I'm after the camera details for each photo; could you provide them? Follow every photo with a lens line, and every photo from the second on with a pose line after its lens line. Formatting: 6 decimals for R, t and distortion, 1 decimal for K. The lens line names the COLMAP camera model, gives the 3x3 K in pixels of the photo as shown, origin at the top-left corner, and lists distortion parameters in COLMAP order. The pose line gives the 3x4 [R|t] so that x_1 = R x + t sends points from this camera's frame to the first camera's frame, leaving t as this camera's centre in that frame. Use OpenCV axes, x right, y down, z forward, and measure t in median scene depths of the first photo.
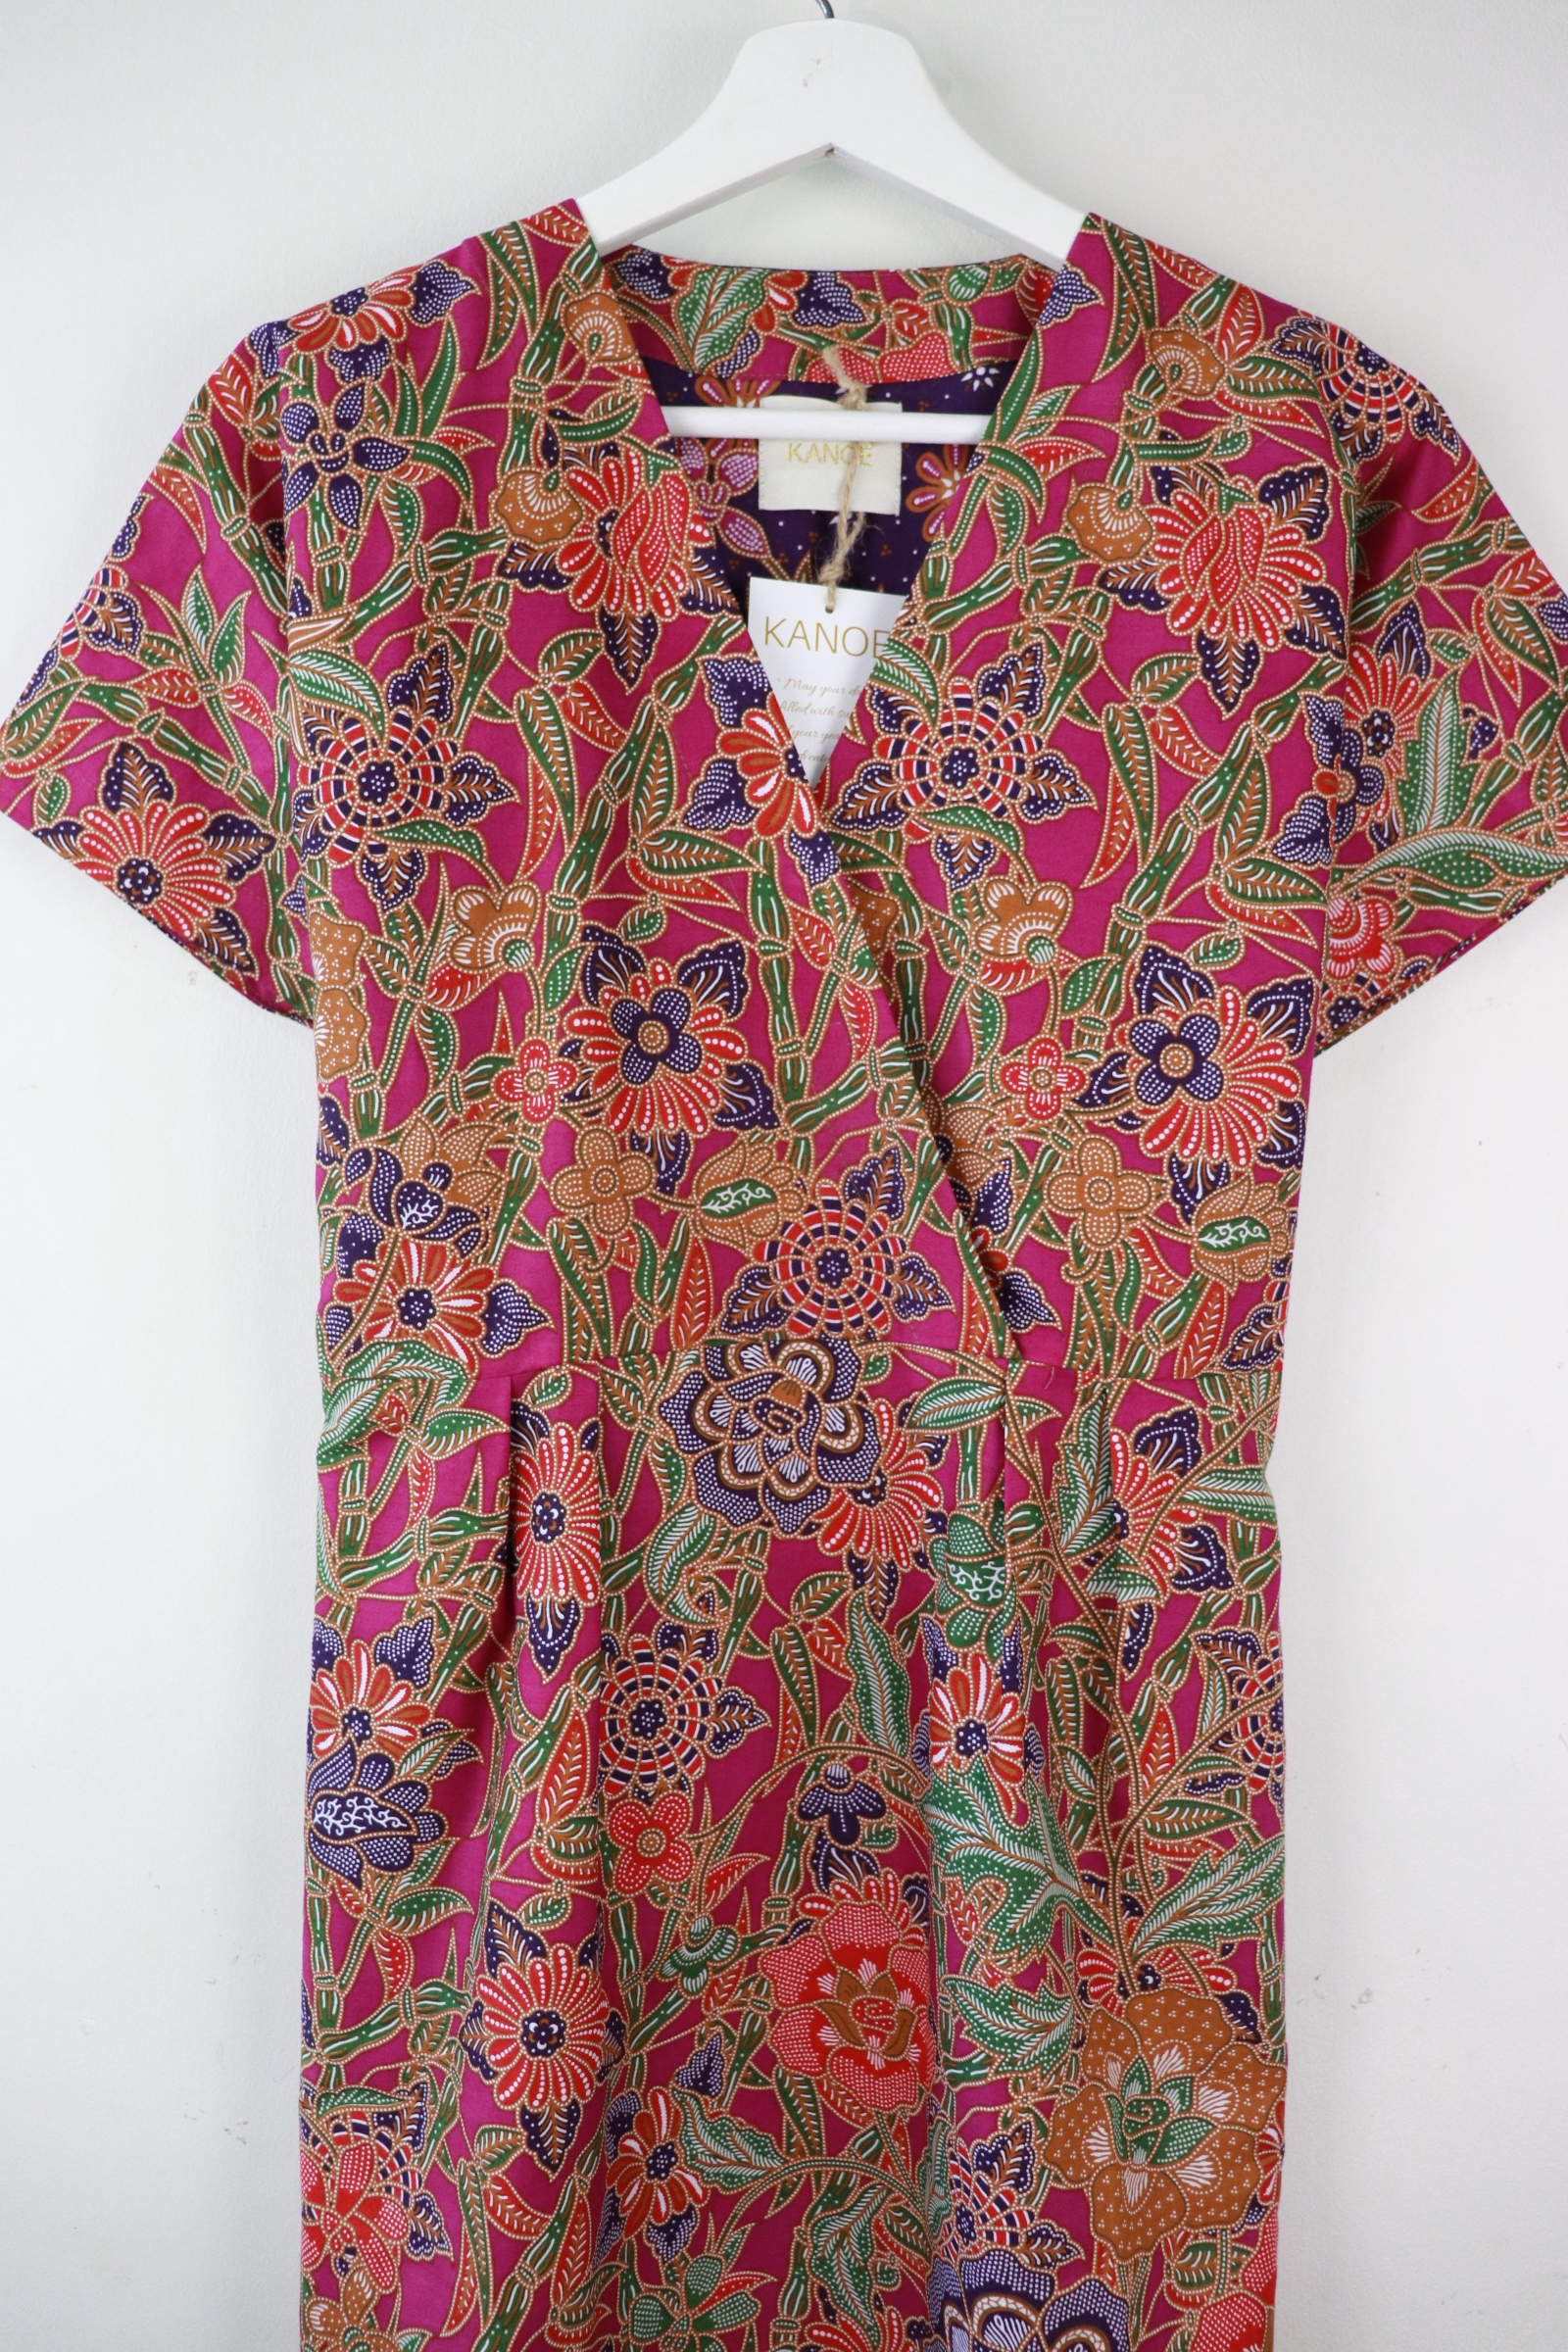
lens RADIAL K [[2037.7, 0, 794.8], [0, 2037.7, 1144.3], [0, 0, 1]] dist [-0.171243, 0.168927]
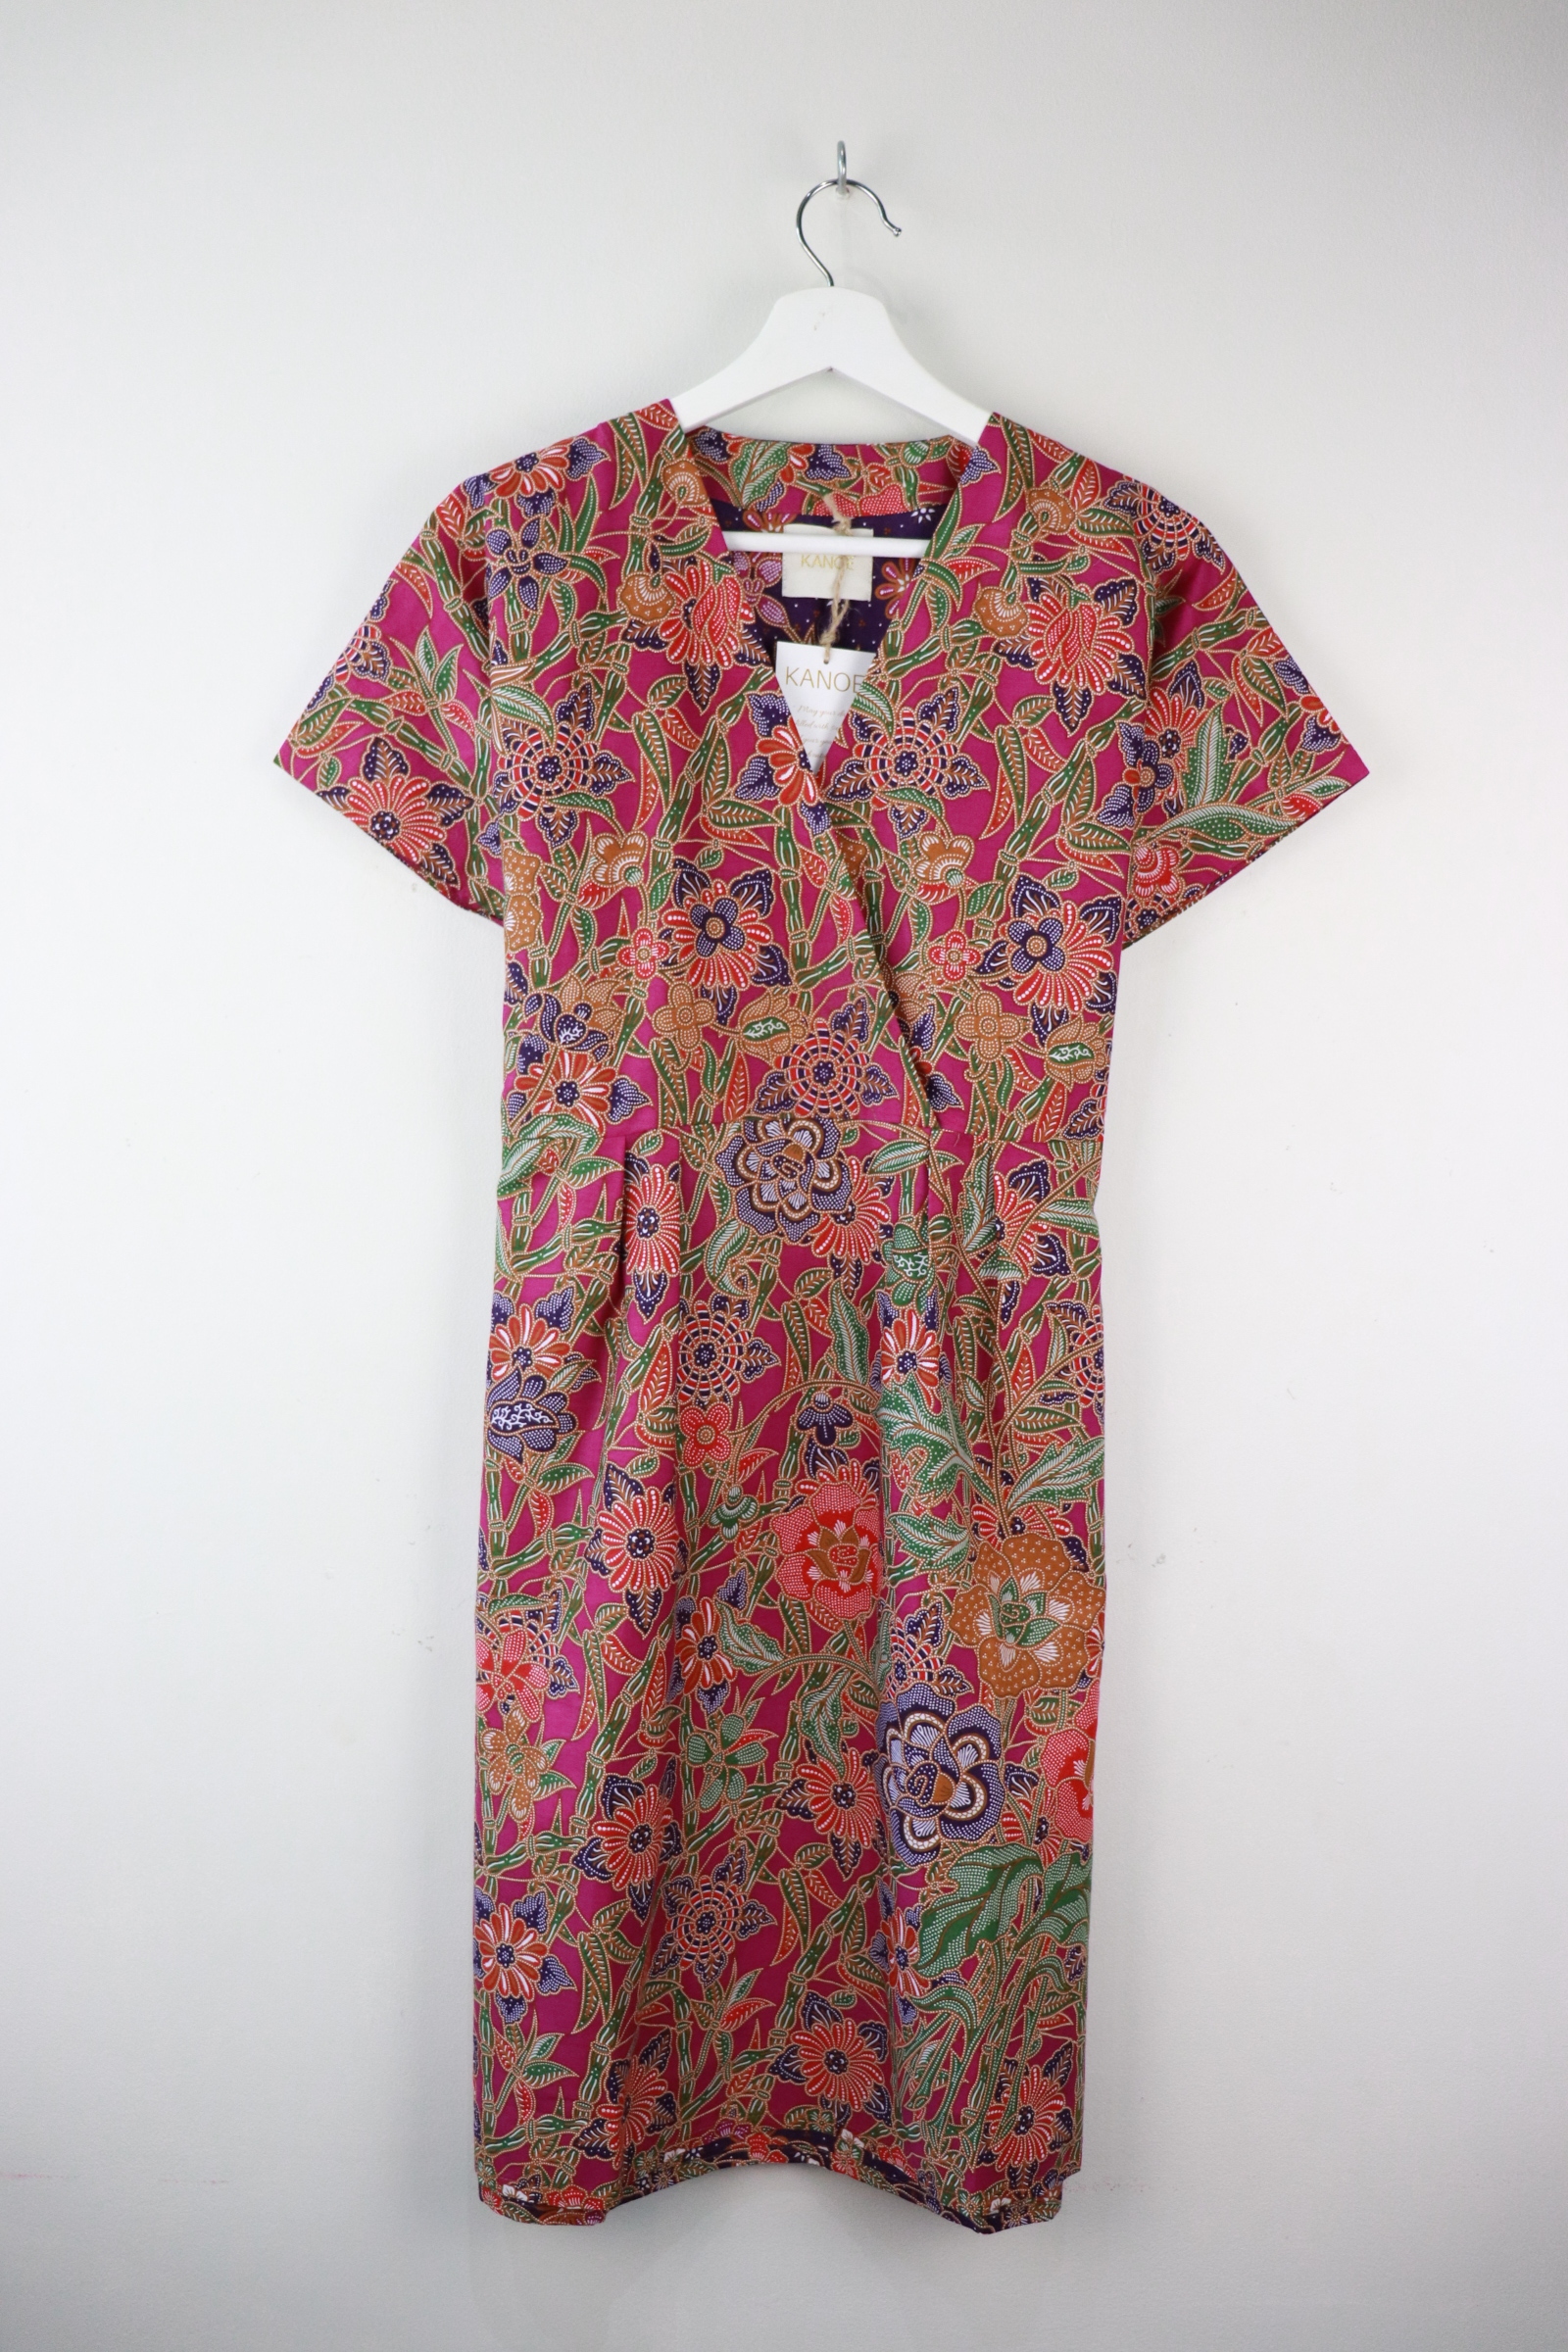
lens RADIAL K [[2037.7, 0, 794.8], [0, 2037.7, 1144.3], [0, 0, 1]] dist [-0.171243, 0.168927]
pose [[0.999700, 0.010094, 0.022327, -0.040241], [-0.010964, 0.999172, 0.039188, 0.055135], [-0.021913, -0.039421, 0.998982, -0.622250]]
